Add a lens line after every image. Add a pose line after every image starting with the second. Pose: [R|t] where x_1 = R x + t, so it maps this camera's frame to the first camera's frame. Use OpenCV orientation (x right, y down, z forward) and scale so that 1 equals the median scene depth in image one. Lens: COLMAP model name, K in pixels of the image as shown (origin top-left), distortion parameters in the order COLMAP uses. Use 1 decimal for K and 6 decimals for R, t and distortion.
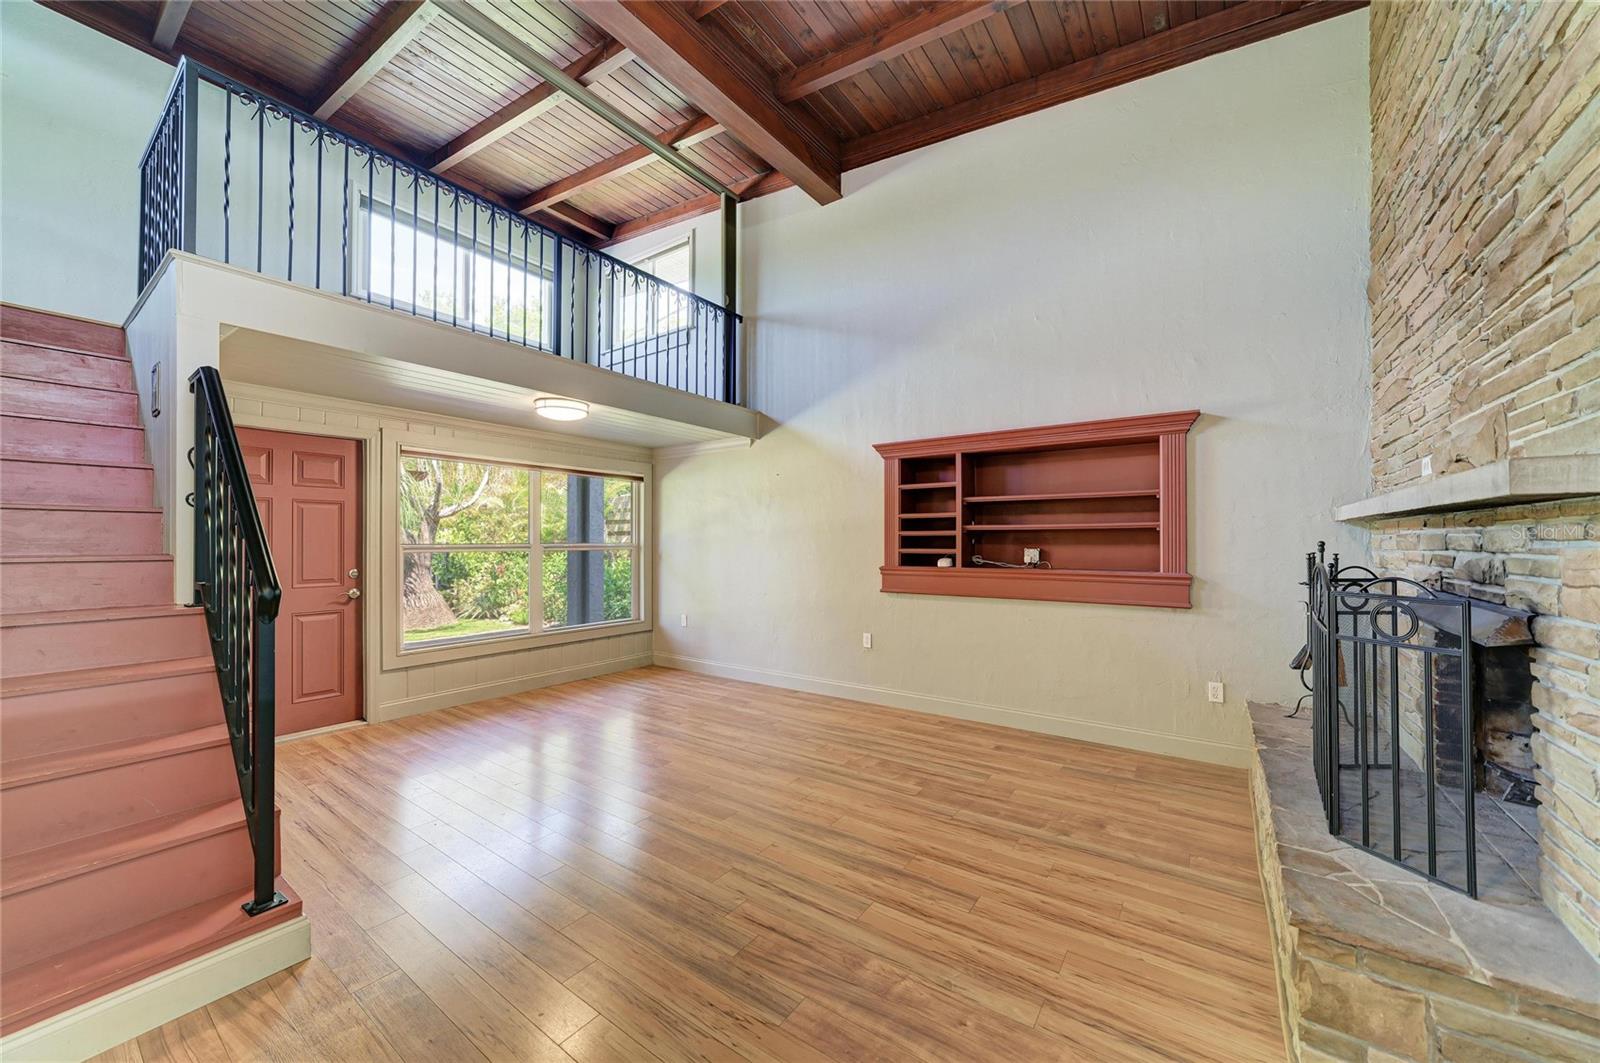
lens RADIAL K [[584.5, 0, 803.8], [0, 584.5, 540.8], [0, 0, 1]] dist [-0.019720, 0.006219]
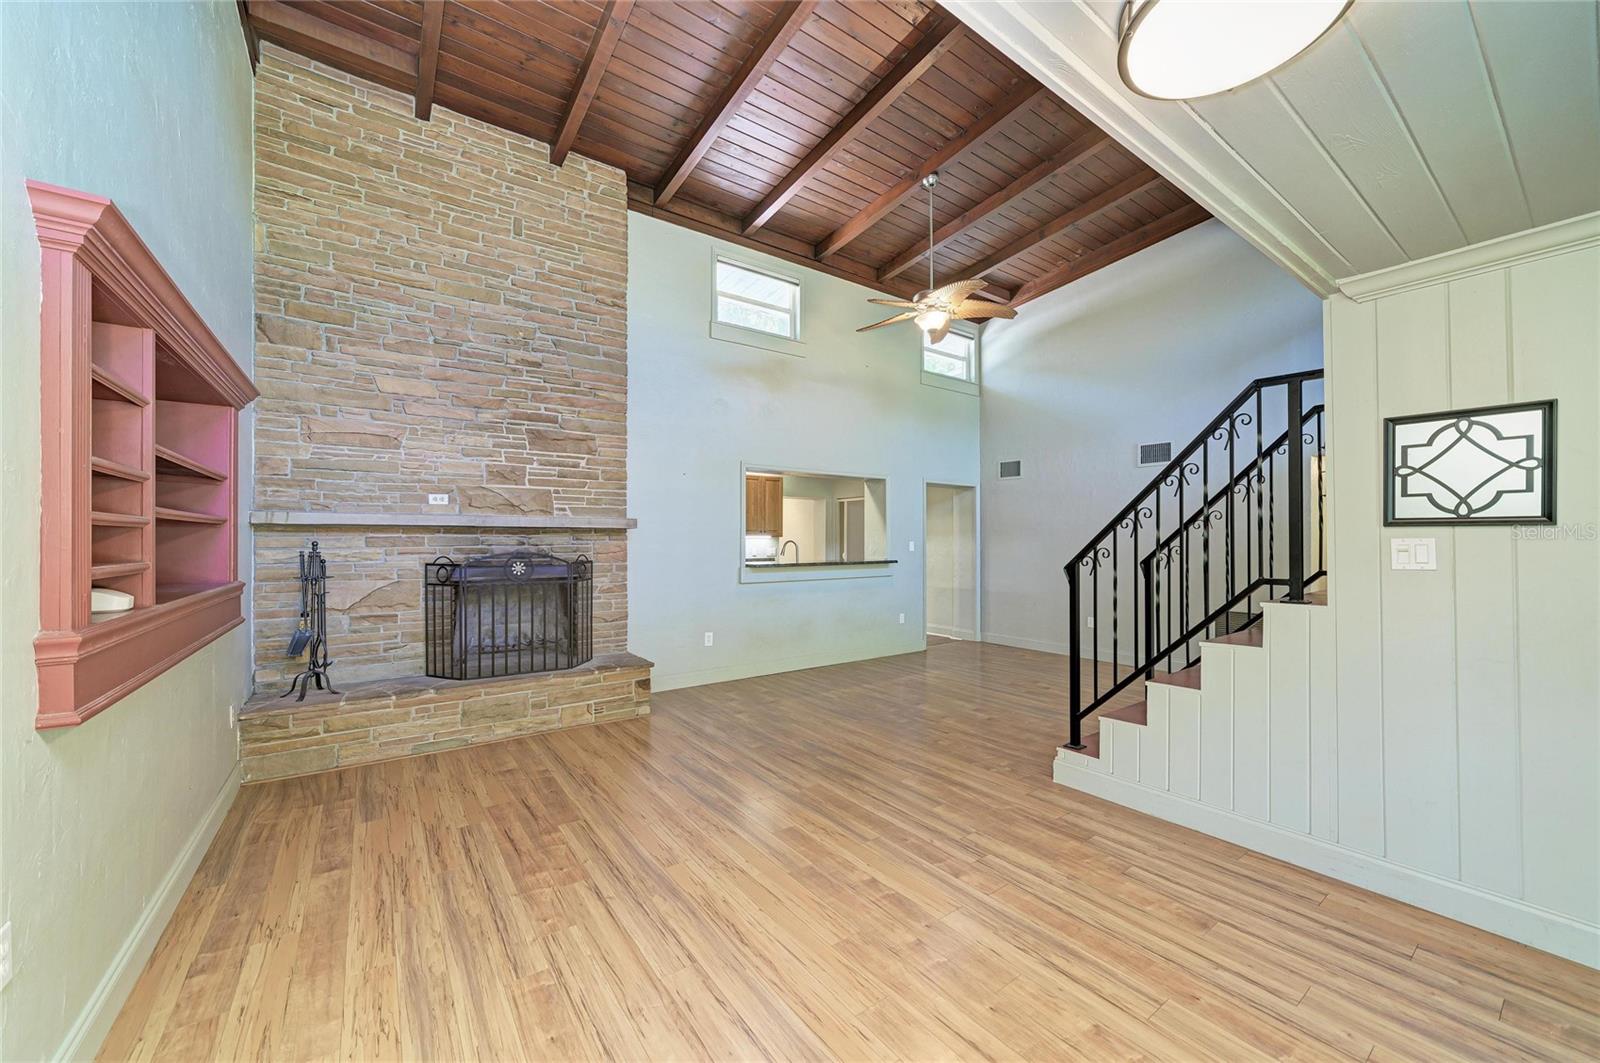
lens RADIAL K [[605.1, 0, 805.1], [0, 605.1, 540.2], [0, 0, 1]] dist [-0.026621, 0.011466]
pose [[-0.947001, 0.002880, 0.321219, -0.328873], [0.003339, 0.999994, 0.000877, -0.000267], [-0.321214, 0.001903, -0.947005, 1.318089]]
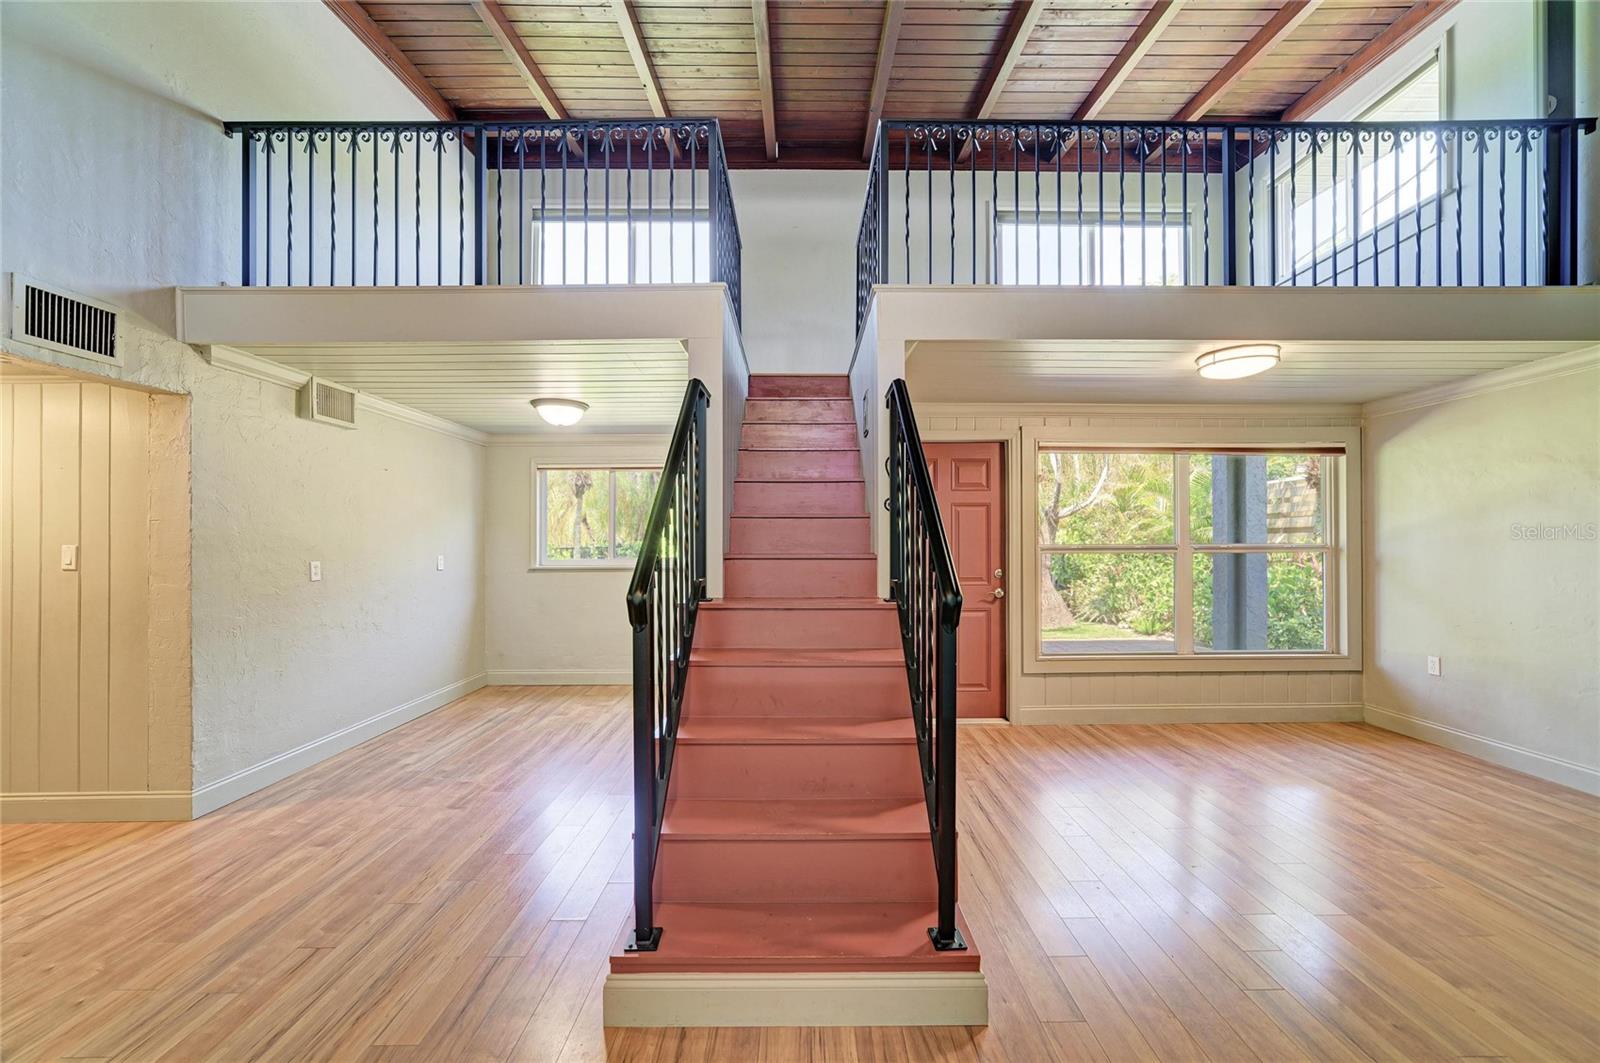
lens RADIAL K [[588.1, 0, 807.3], [0, 588.1, 539.5], [0, 0, 1]] dist [-0.022472, 0.005988]
pose [[0.586258, -0.005839, -0.810103, -0.140522], [0.003585, 0.999983, -0.004613, 0.000620], [0.810116, -0.000200, 0.586269, 0.124863]]
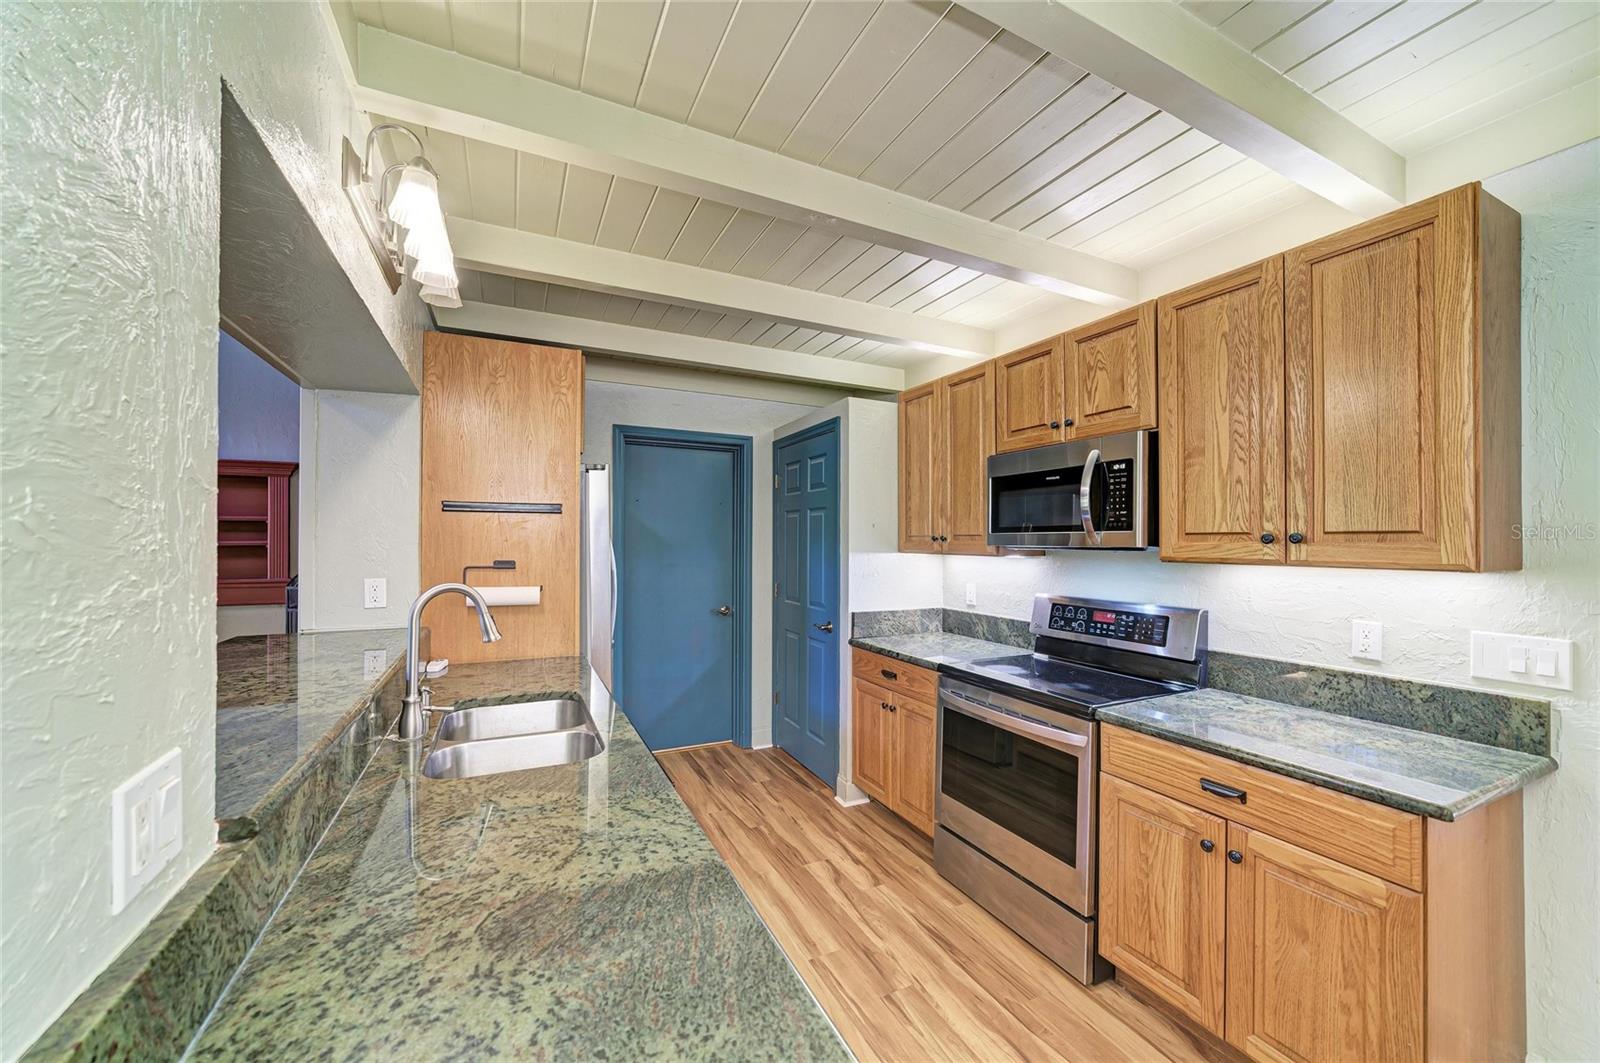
lens RADIAL K [[605.1, 0, 805.1], [0, 605.1, 540.2], [0, 0, 1]] dist [-0.026621, 0.011466]
pose [[0.479910, 0.001325, 0.877317, -0.000653], [-0.000965, 0.999999, -0.000982, -0.029833], [-0.877317, -0.000375, 0.479911, -0.648305]]
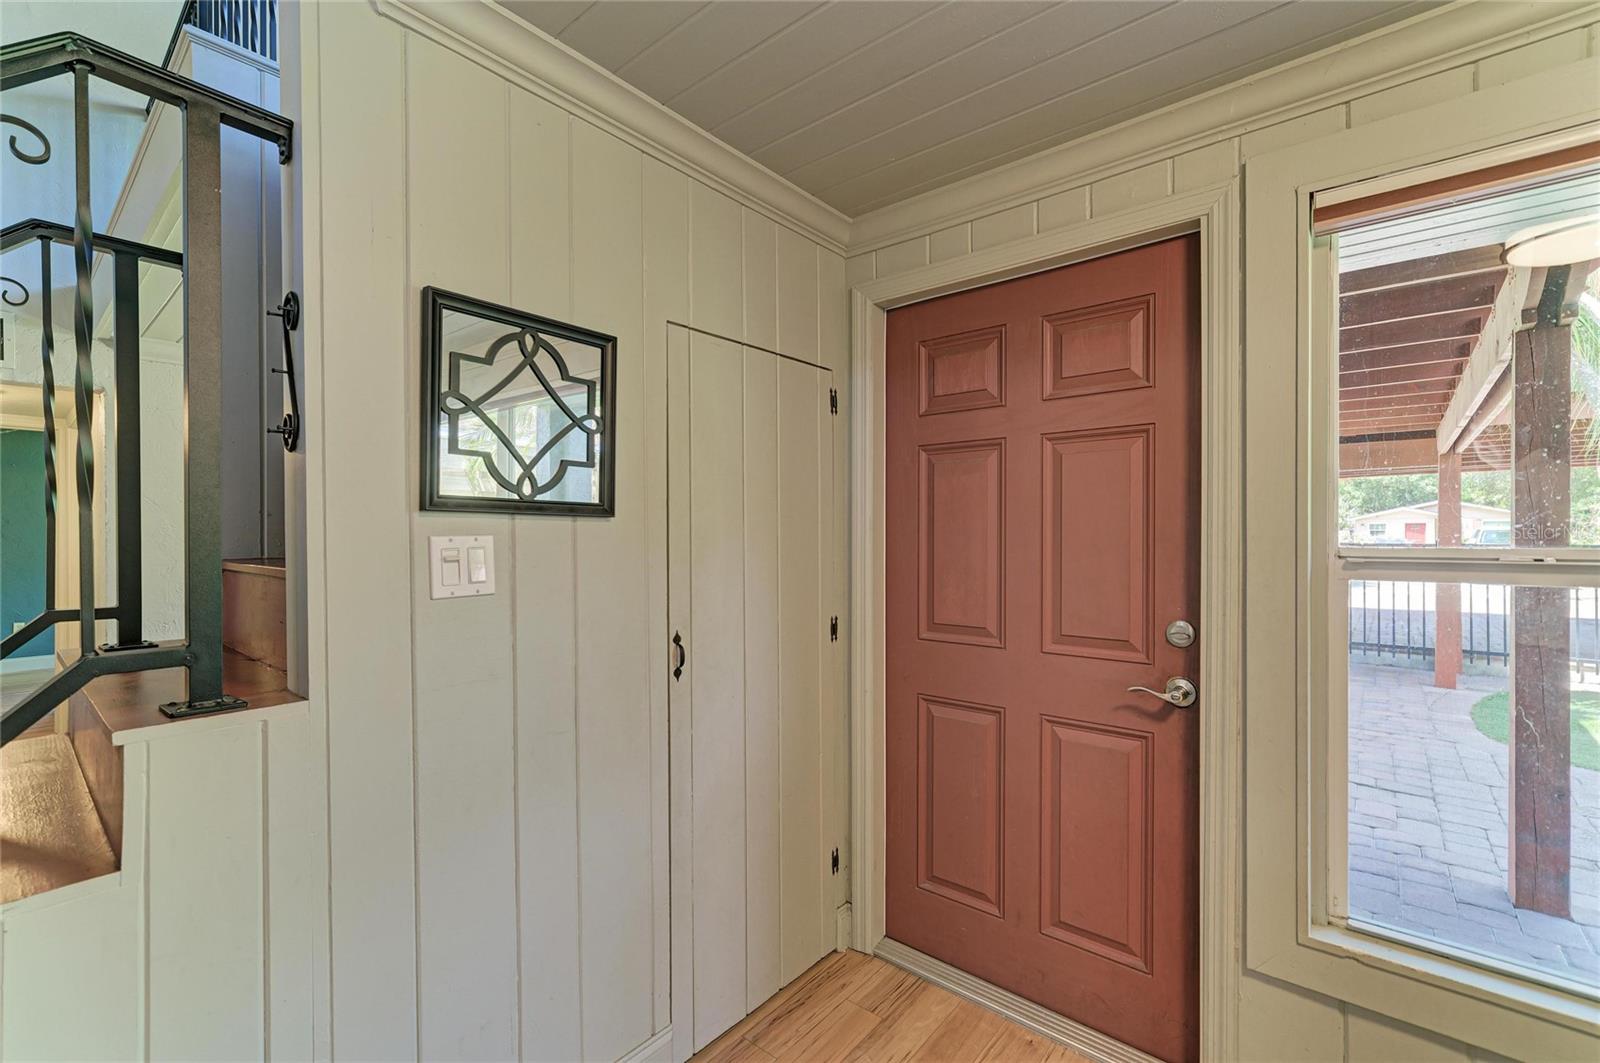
lens RADIAL K [[678.2, 0, 803.4], [0, 678.2, 536.0], [0, 0, 1]] dist [-0.026286, 0.012144]
pose [[-0.080195, -0.002902, -0.996775, -0.374244], [-0.000602, 0.999996, -0.002863, 0.001267], [0.996779, 0.000370, -0.080197, 0.825184]]
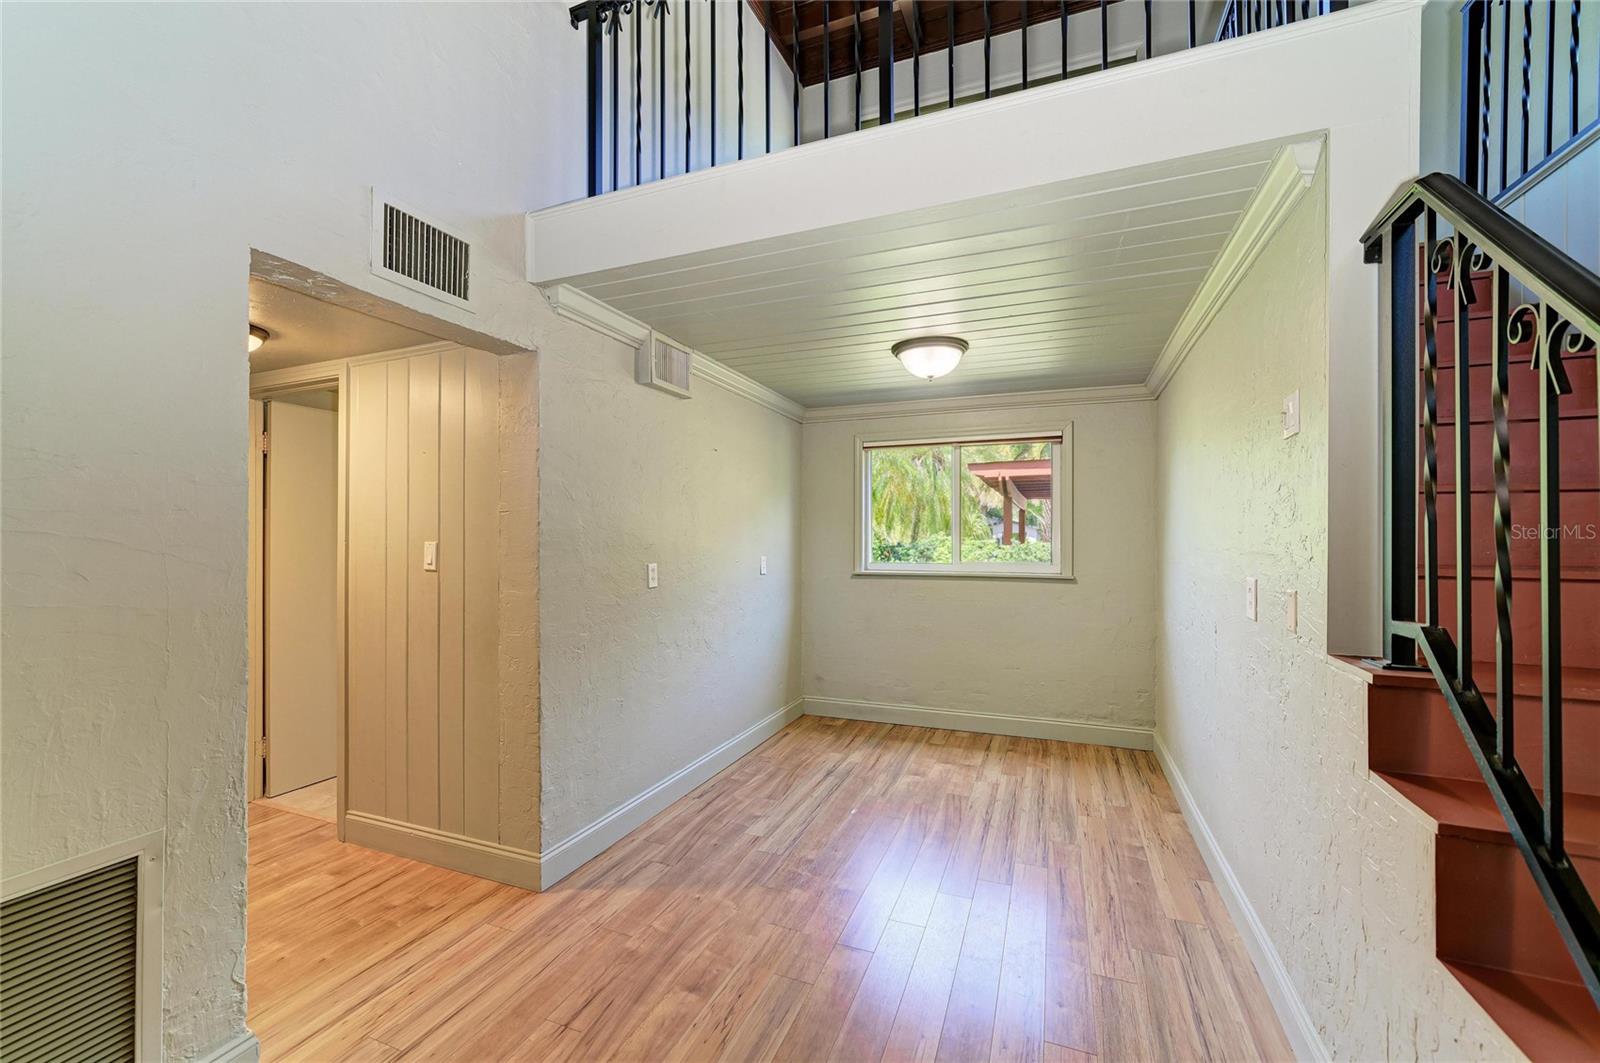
lens RADIAL K [[633.7, 0, 804.1], [0, 633.7, 541.8], [0, 0, 1]] dist [-0.023490, 0.008858]
pose [[0.232565, 0.001380, -0.972580, -0.490984], [-0.001311, 0.999999, 0.001106, -0.000339], [0.972580, 0.001018, 0.232566, 0.038580]]
